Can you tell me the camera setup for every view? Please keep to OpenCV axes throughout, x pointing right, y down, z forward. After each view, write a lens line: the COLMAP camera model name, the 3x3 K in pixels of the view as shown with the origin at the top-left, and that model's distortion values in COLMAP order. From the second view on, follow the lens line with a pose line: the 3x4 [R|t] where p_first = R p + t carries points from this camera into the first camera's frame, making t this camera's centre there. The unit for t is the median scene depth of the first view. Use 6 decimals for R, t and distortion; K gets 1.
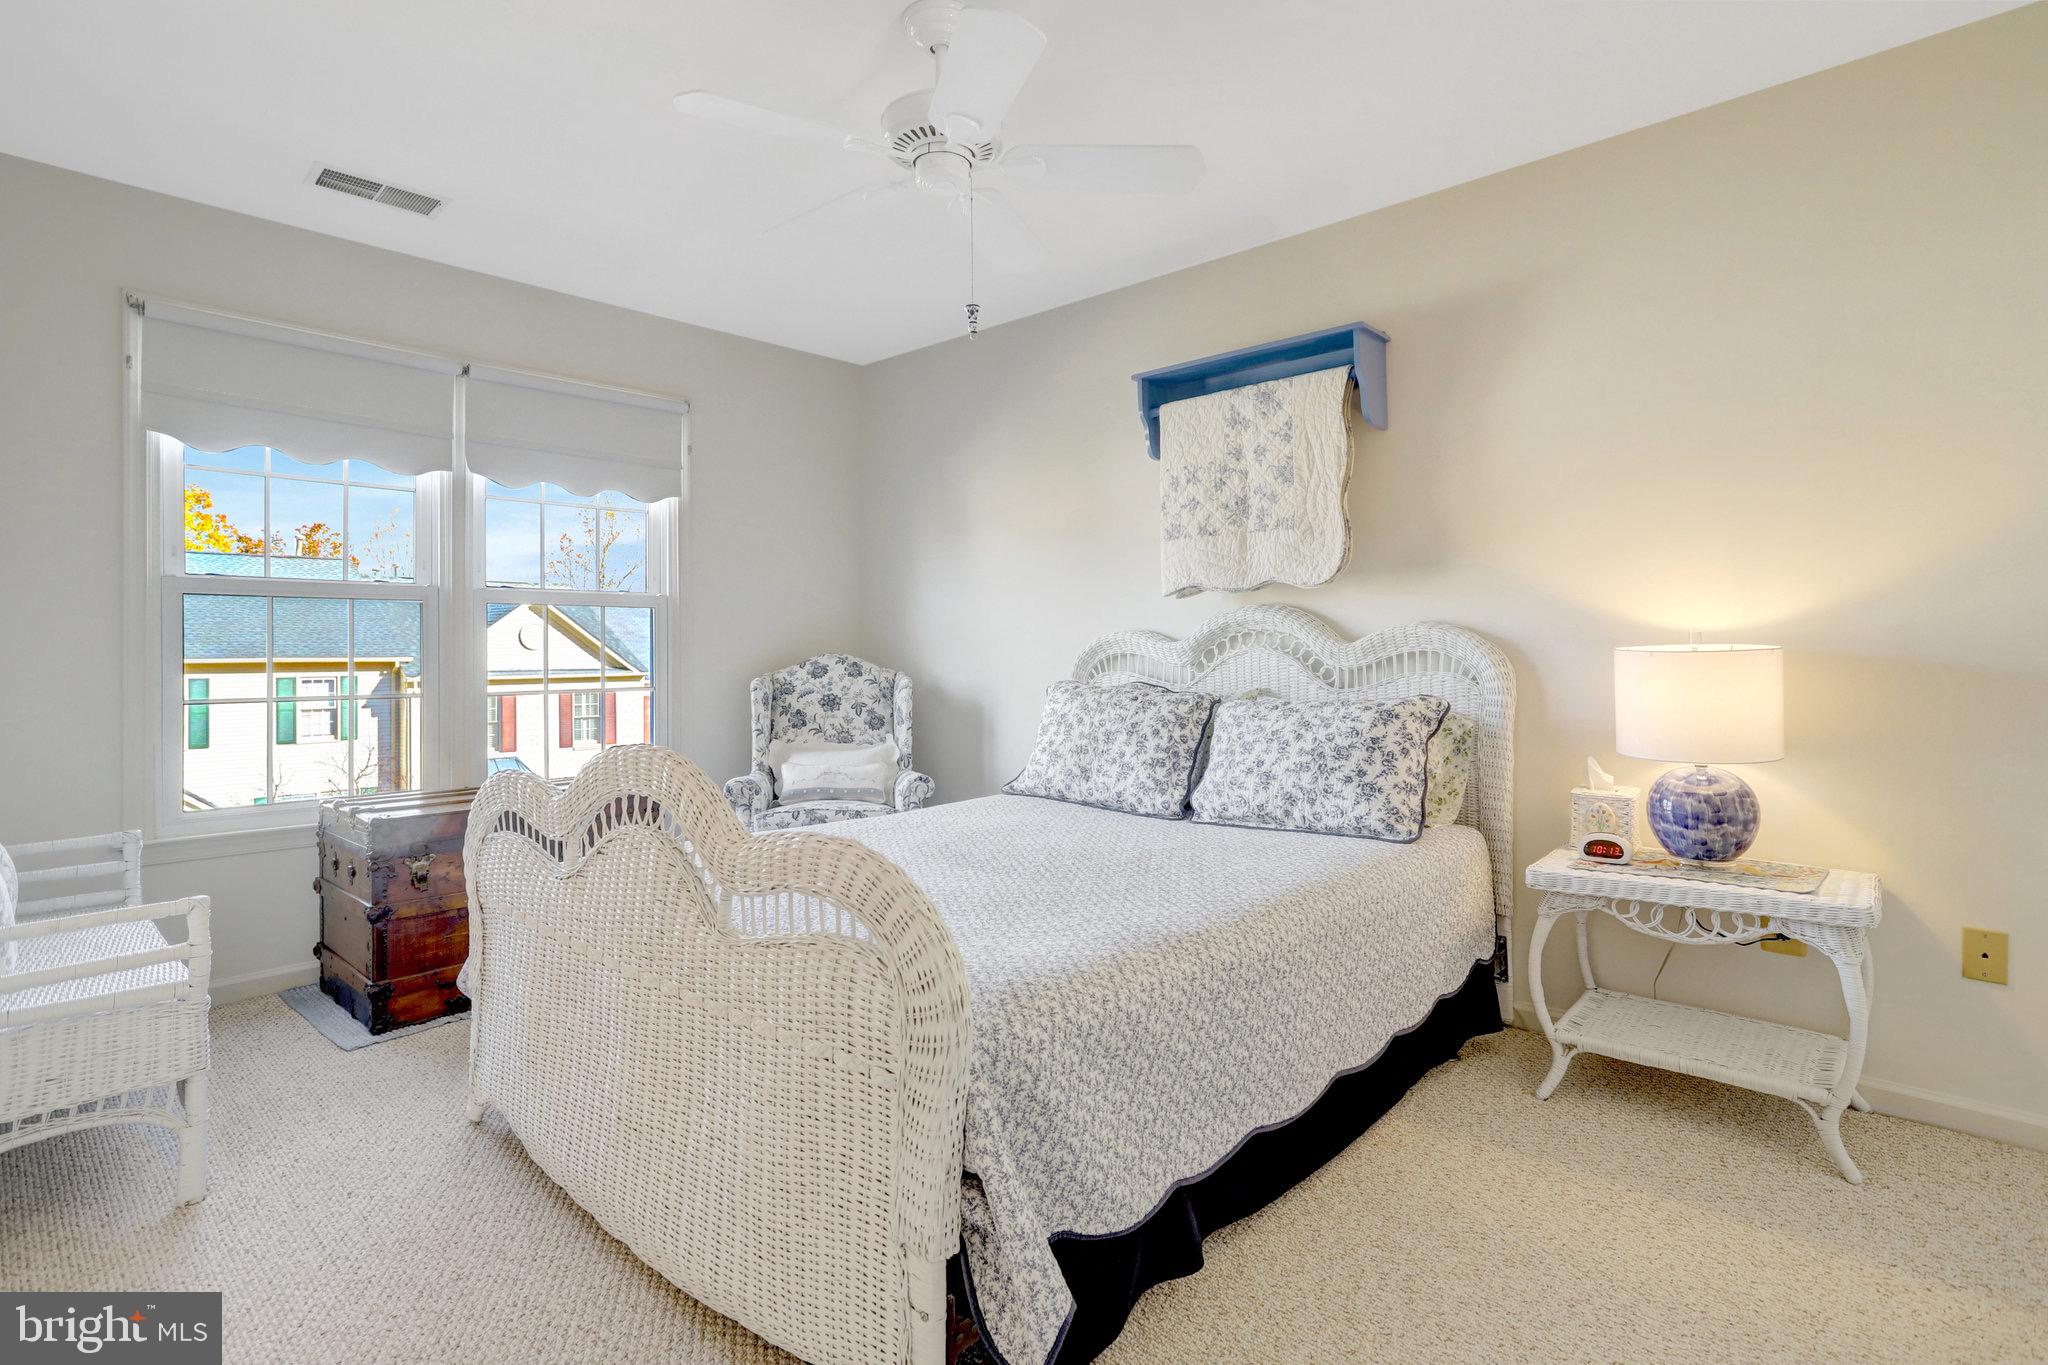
lens RADIAL K [[1006.1, 0, 1016.5], [0, 1006.1, 637.9], [0, 0, 1]] dist [-0.045016, -0.000250]
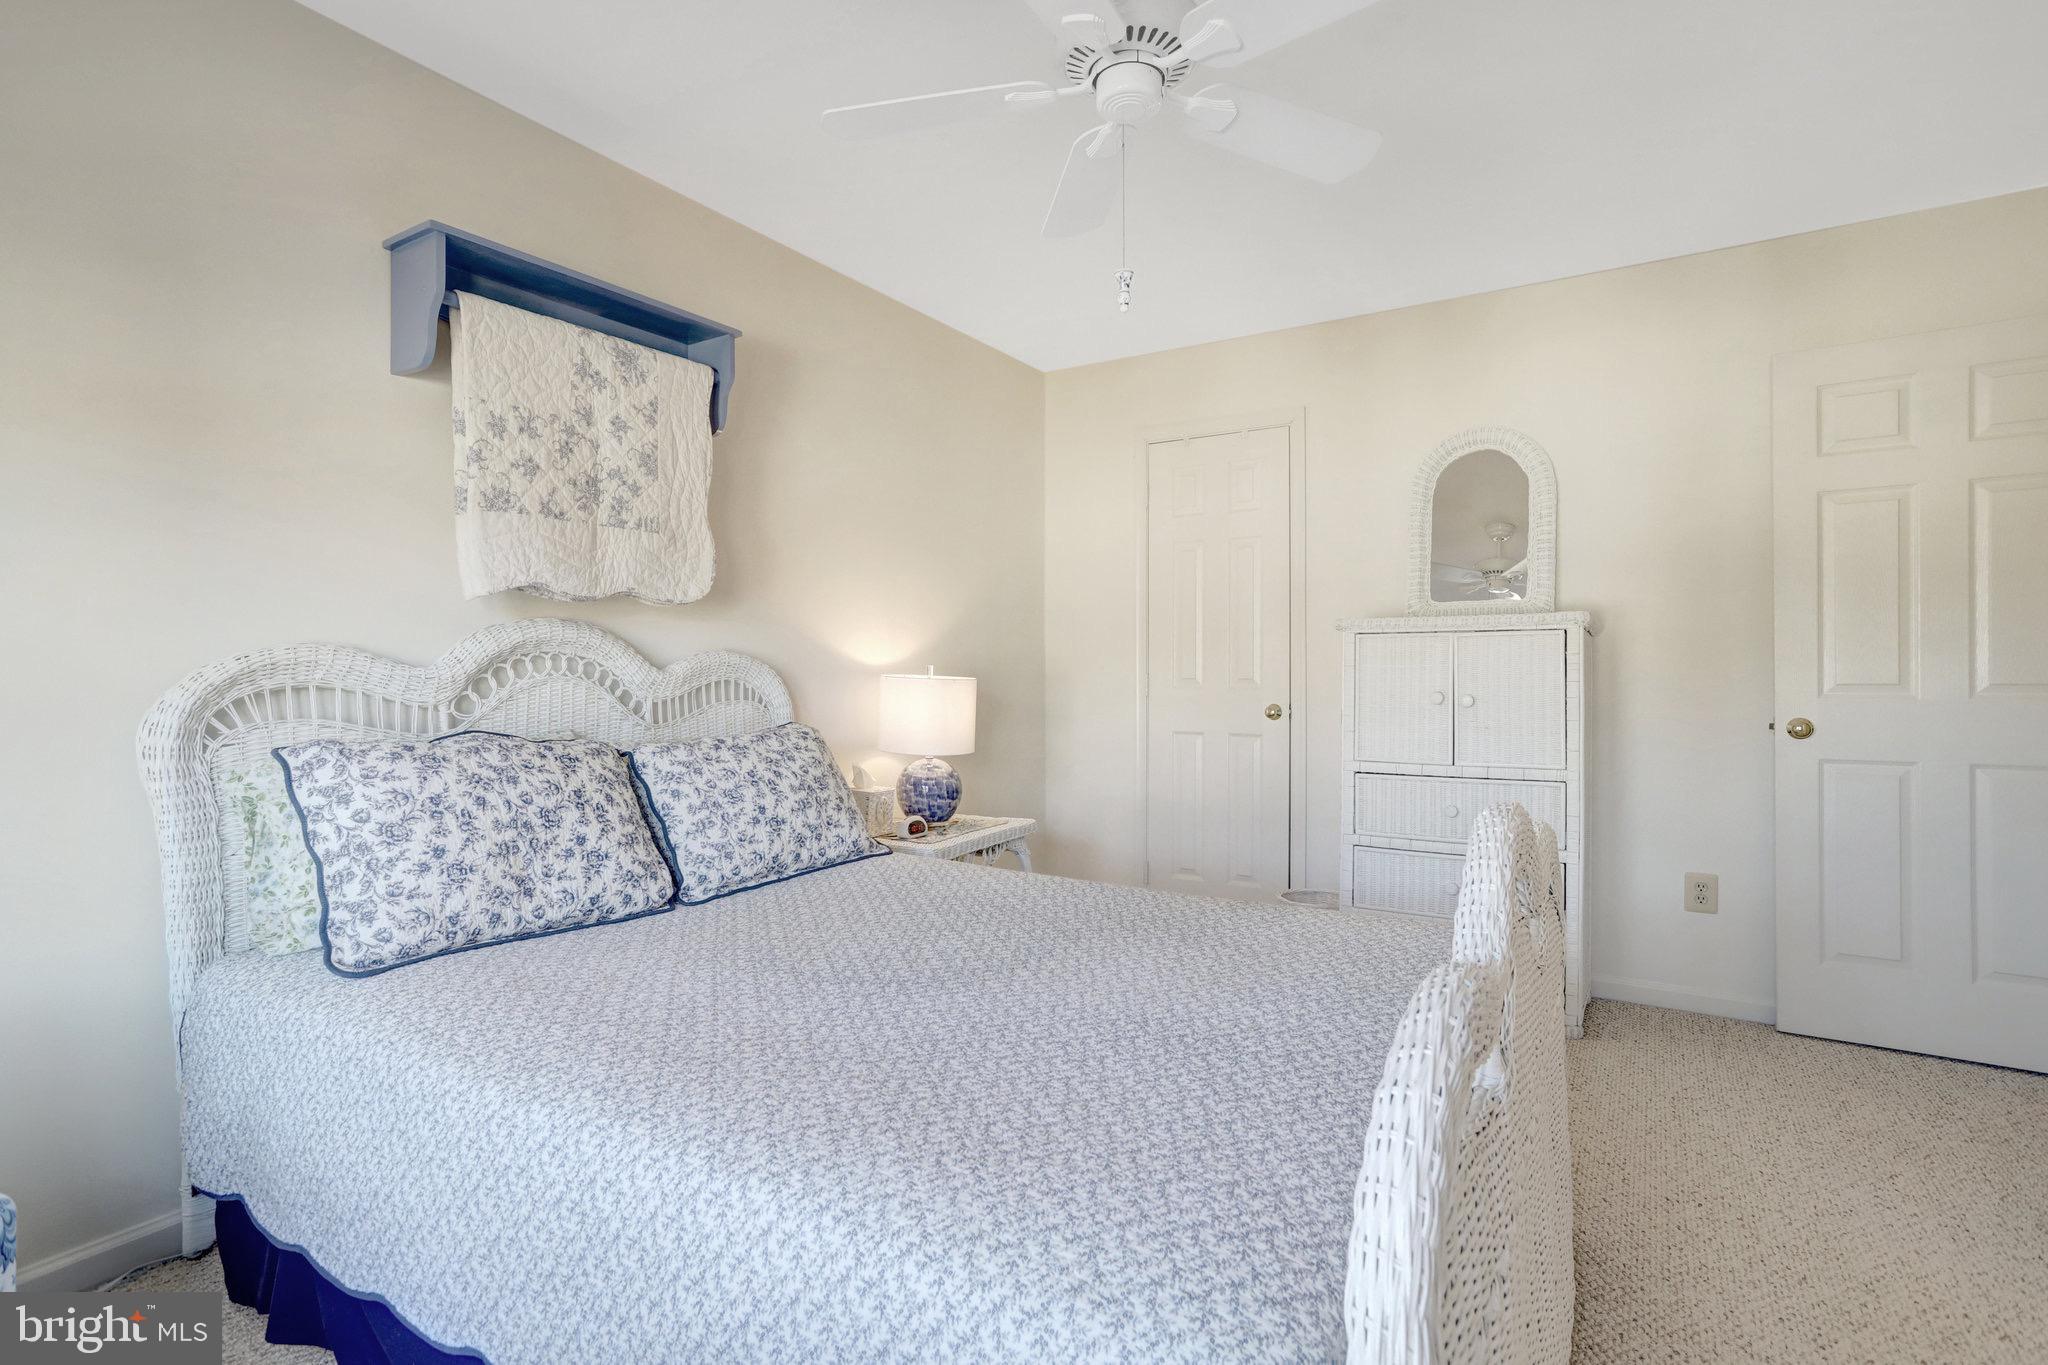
lens RADIAL K [[1005.5, 0, 1021.5], [0, 1005.5, 671.0], [0, 0, 1]] dist [-0.036204, 0.019300]
pose [[-0.170711, 0.004842, 0.985309, -0.568455], [-0.011807, 0.999906, -0.006960, 0.007315], [-0.985250, -0.012822, -0.170637, 0.809120]]
